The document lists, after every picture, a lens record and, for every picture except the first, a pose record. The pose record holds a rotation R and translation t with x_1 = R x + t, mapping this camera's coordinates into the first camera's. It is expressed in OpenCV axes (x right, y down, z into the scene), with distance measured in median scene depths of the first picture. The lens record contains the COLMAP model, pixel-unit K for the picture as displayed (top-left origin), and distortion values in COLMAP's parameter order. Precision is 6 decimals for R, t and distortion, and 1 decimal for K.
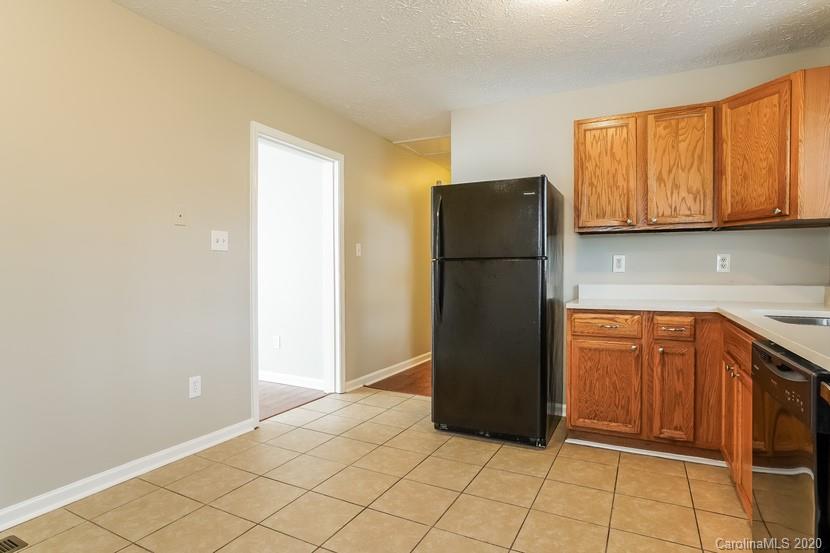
lens RADIAL K [[450.6, 0, 415.0], [0, 450.6, 276.5], [0, 0, 1]] dist [-0.002788, -0.000052]
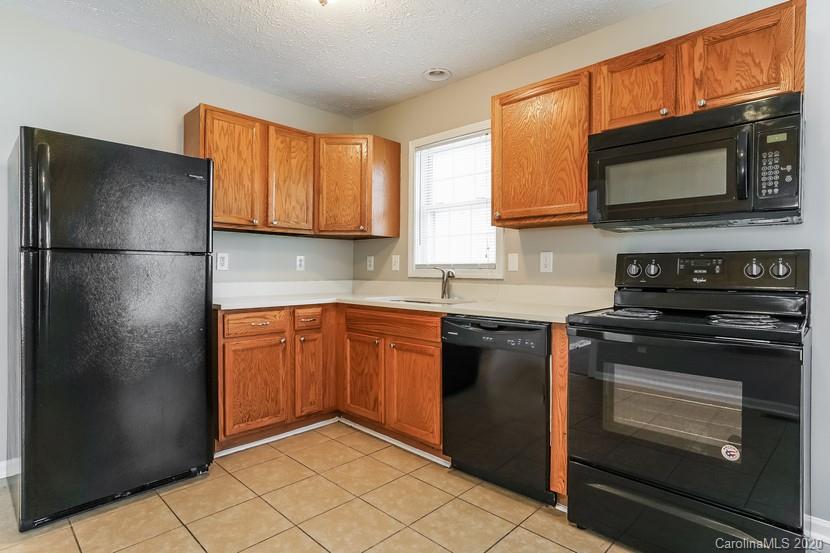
lens RADIAL K [[437.1, 0, 412.9], [0, 437.1, 271.8], [0, 0, 1]] dist [-0.017719, 0.000995]
pose [[0.296097, -0.000271, 0.955158, -0.402300], [0.003175, 0.999995, -0.000701, -0.004836], [-0.955152, 0.003240, 0.296097, 0.382567]]
